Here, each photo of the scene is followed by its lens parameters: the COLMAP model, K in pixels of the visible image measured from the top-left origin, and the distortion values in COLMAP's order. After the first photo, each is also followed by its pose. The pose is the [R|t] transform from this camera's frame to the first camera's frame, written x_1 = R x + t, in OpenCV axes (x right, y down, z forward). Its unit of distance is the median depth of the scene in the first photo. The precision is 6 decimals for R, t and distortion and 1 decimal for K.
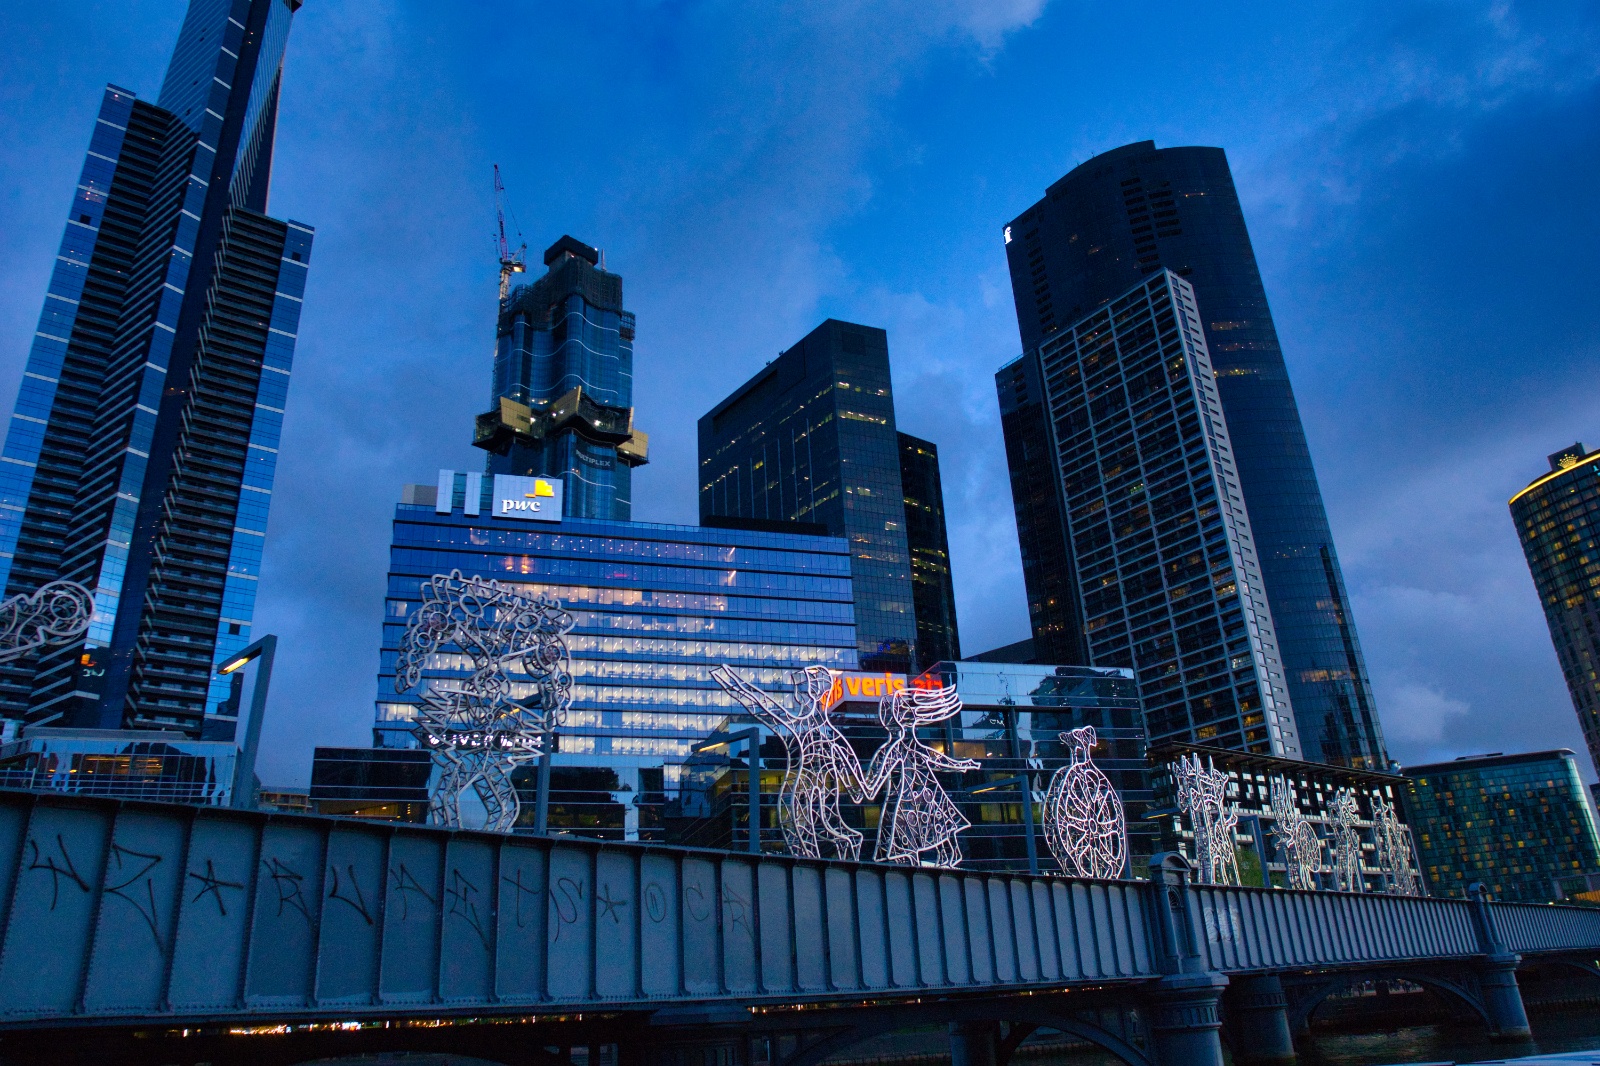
lens RADIAL K [[1120.9, 0, 802.6], [0, 1120.9, 529.0], [0, 0, 1]] dist [-0.112717, 0.074649]
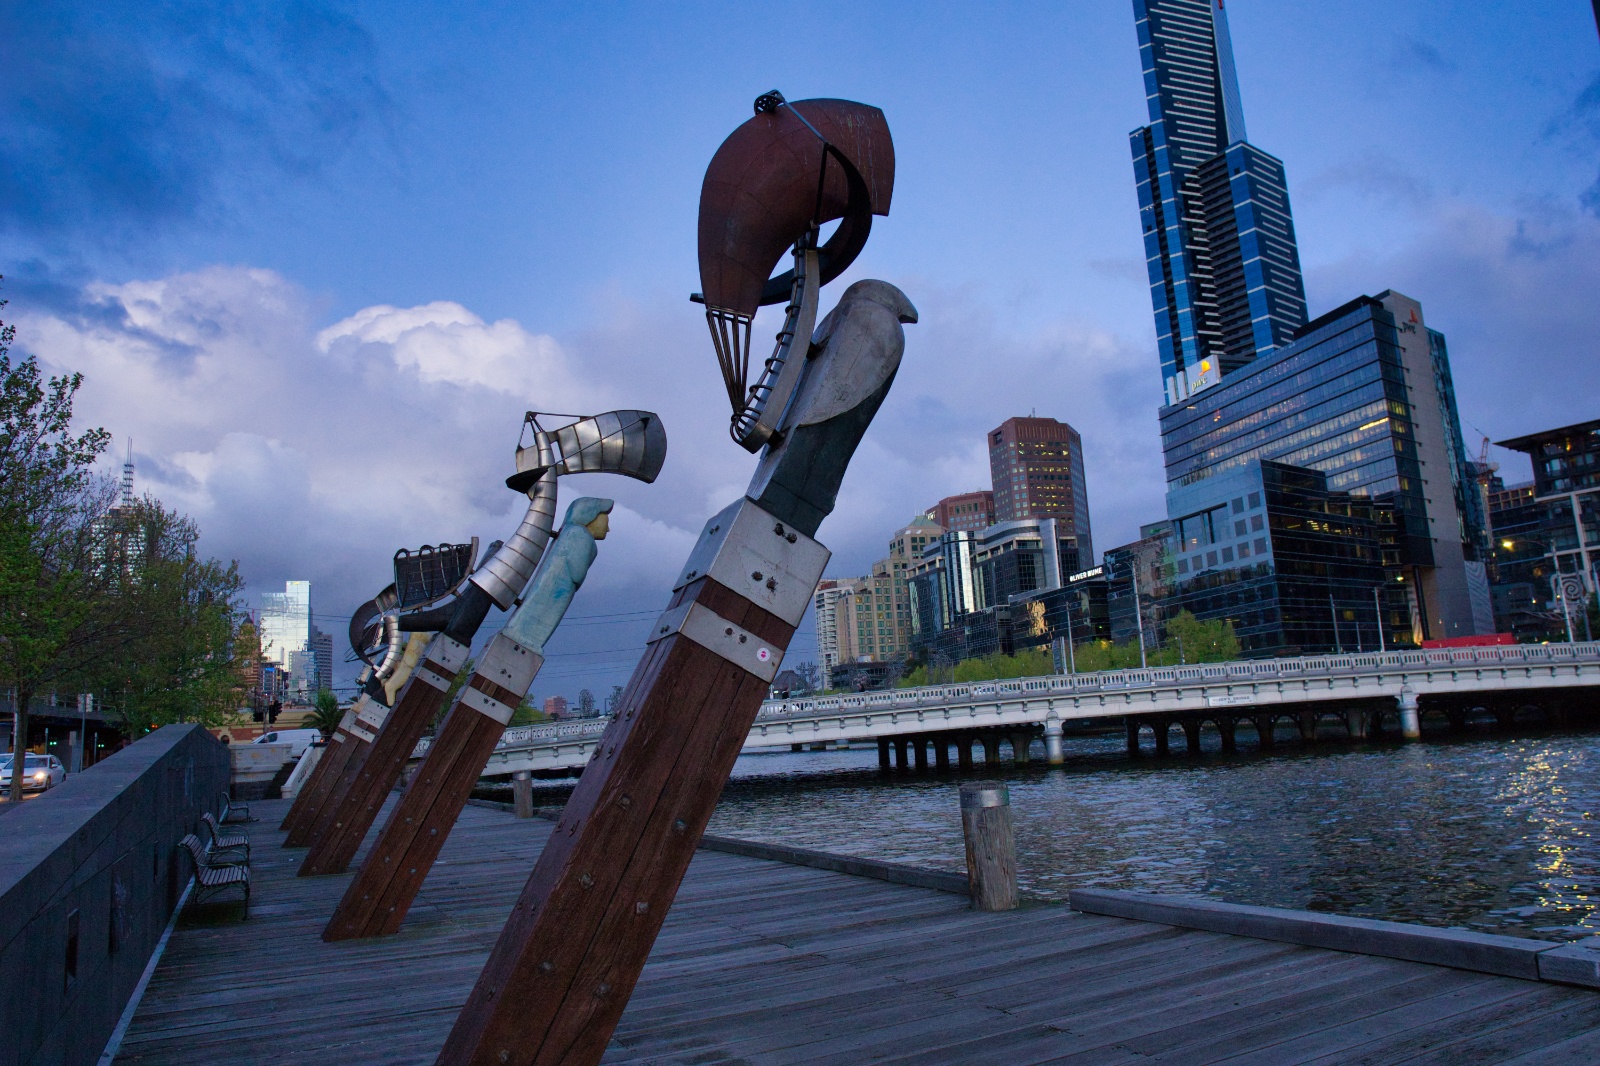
lens RADIAL K [[1120.9, 0, 802.6], [0, 1120.9, 529.0], [0, 0, 1]] dist [-0.112717, 0.074649]
pose [[-0.003506, -0.127169, -0.991875, 1.210182], [0.464159, 0.878352, -0.114255, 0.074223], [0.885745, -0.460788, 0.055947, 0.314282]]
